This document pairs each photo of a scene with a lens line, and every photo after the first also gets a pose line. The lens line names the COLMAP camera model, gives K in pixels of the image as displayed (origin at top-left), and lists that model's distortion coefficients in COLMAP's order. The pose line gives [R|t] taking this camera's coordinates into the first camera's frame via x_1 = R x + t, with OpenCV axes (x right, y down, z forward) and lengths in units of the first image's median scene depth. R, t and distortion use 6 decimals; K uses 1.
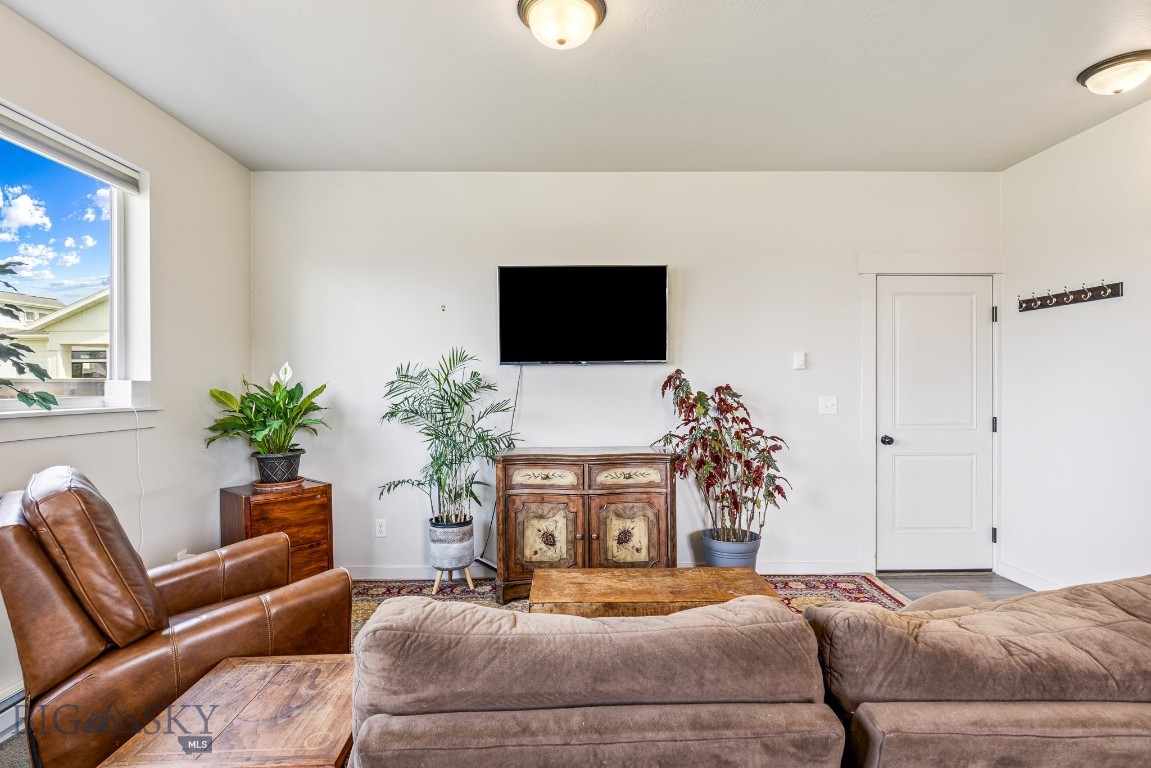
lens RADIAL K [[574.0, 0, 575.5], [0, 574.0, 384.0], [0, 0, 1]] dist [0.000500, 0.000471]
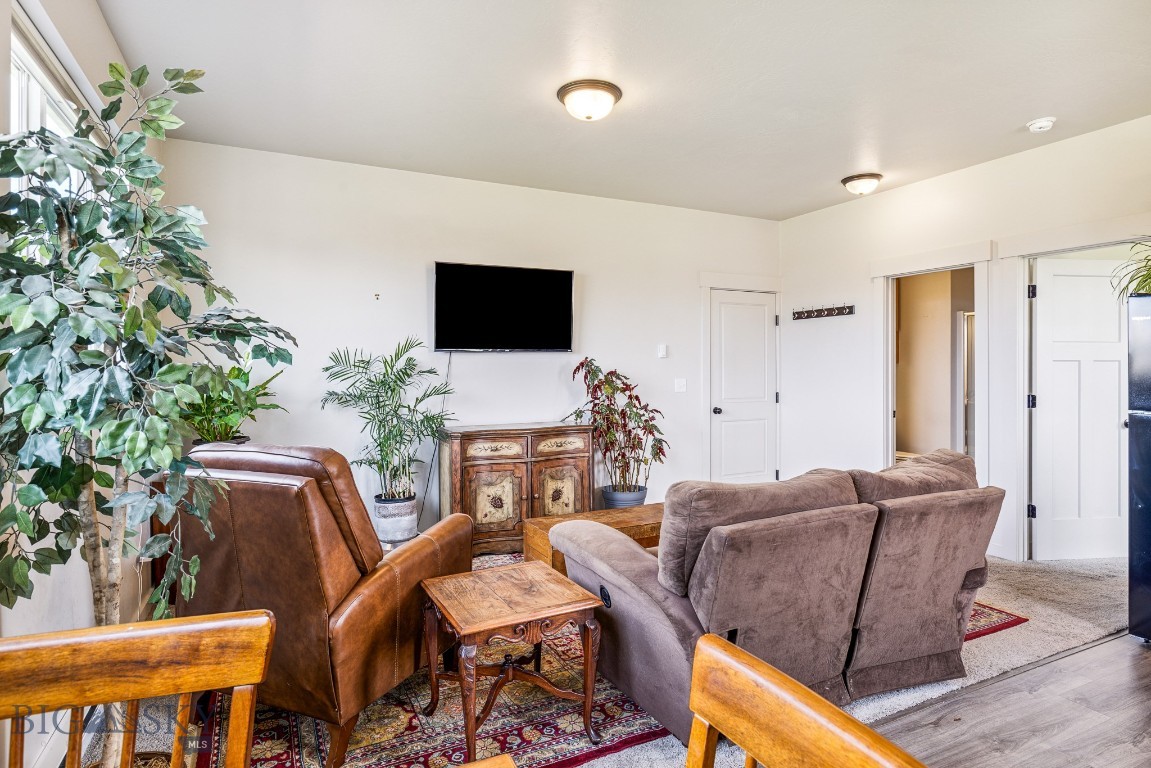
lens RADIAL K [[620.1, 0, 575.5], [0, 620.1, 367.5], [0, 0, 1]] dist [-0.000605, 0.000067]
pose [[0.902984, 0.001364, 0.429672, -0.431281], [0.000690, 0.999989, -0.004624, 0.002742], [-0.429674, 0.004472, 0.902973, -0.197237]]
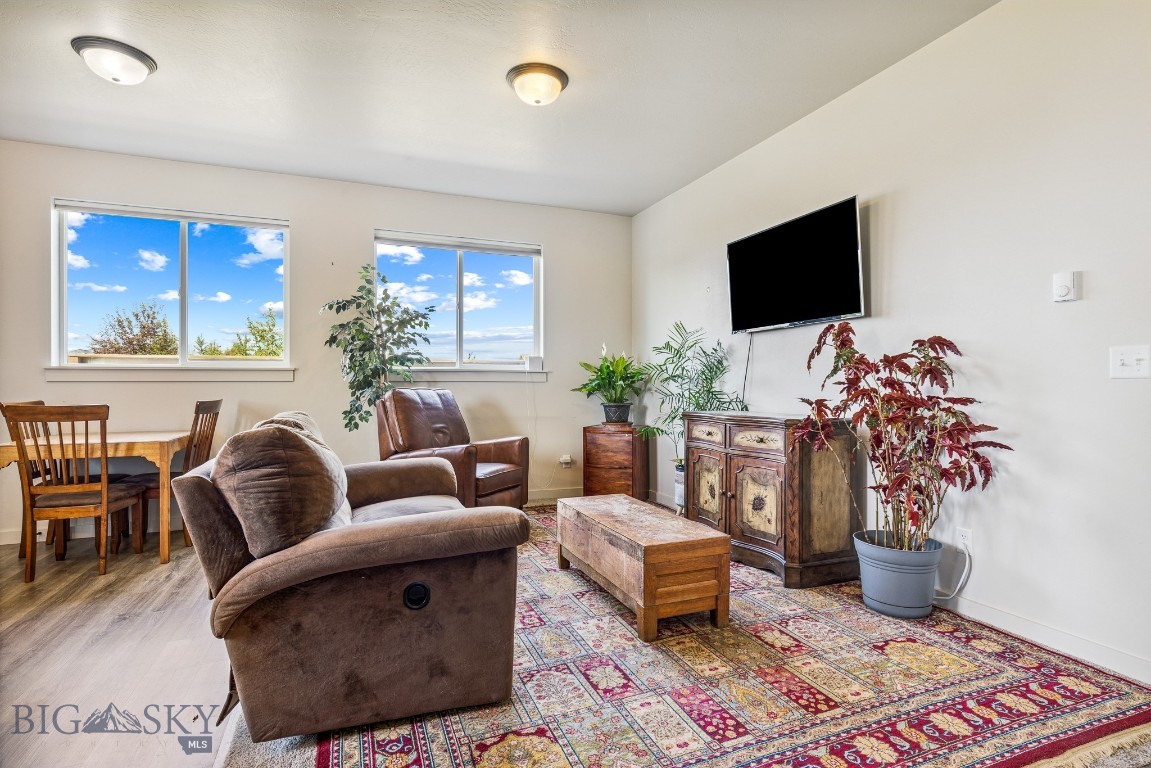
lens RADIAL K [[574.0, 0, 575.5], [0, 574.0, 384.0], [0, 0, 1]] dist [0.000500, 0.000471]
pose [[0.355928, 0.002307, -0.934510, 0.845977], [-0.001595, 0.999997, 0.001861, 0.064428], [0.934512, 0.000829, 0.355931, 0.365767]]
